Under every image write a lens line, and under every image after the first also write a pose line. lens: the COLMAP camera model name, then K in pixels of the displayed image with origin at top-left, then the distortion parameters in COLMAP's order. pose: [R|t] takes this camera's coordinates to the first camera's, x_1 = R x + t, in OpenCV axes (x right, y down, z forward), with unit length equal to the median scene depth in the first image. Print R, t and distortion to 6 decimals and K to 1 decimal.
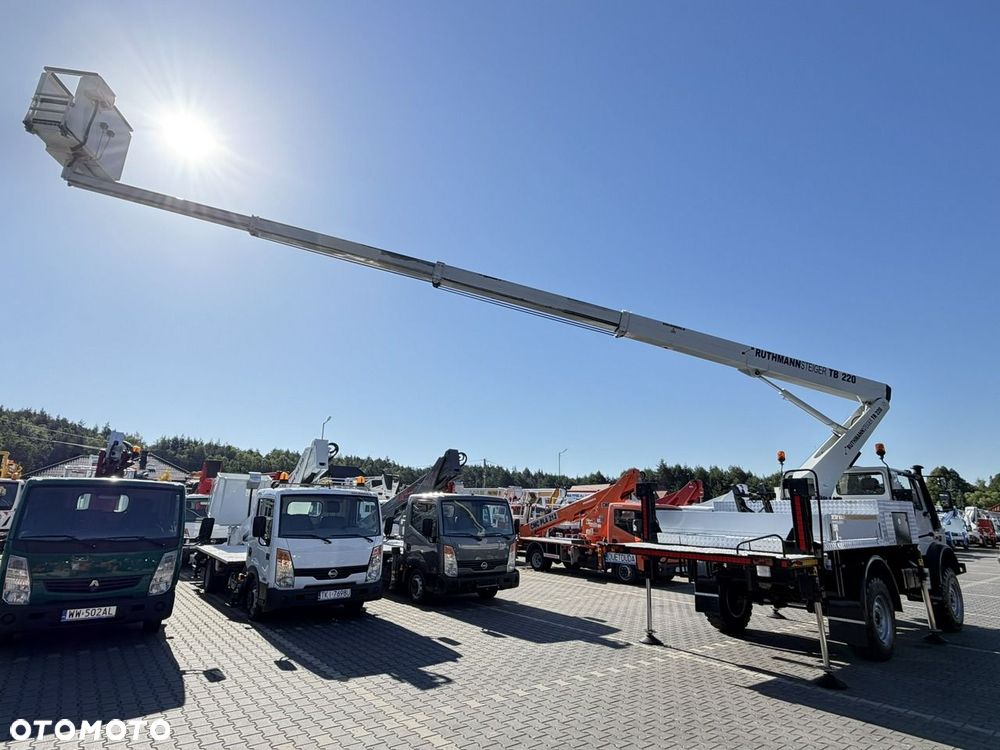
lens RADIAL K [[584.2, 0, 493.1], [0, 584.2, 384.0], [0, 0, 1]] dist [-0.005310, 0.005473]
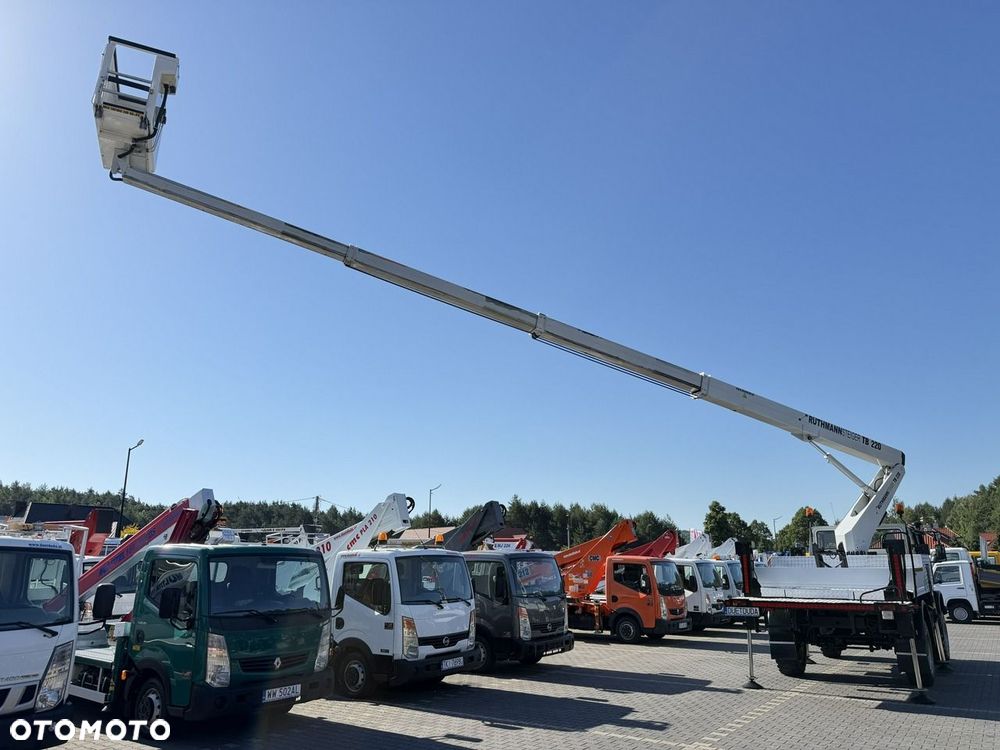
lens RADIAL K [[830.4, 0, 500.1], [0, 830.4, 368.2], [0, 0, 1]] dist [0.050873, -0.050672]
pose [[0.940944, 0.055769, 0.333937, -0.613968], [-0.051354, 0.998437, -0.022043, -0.083894], [-0.334645, 0.003592, 0.942338, -0.280093]]
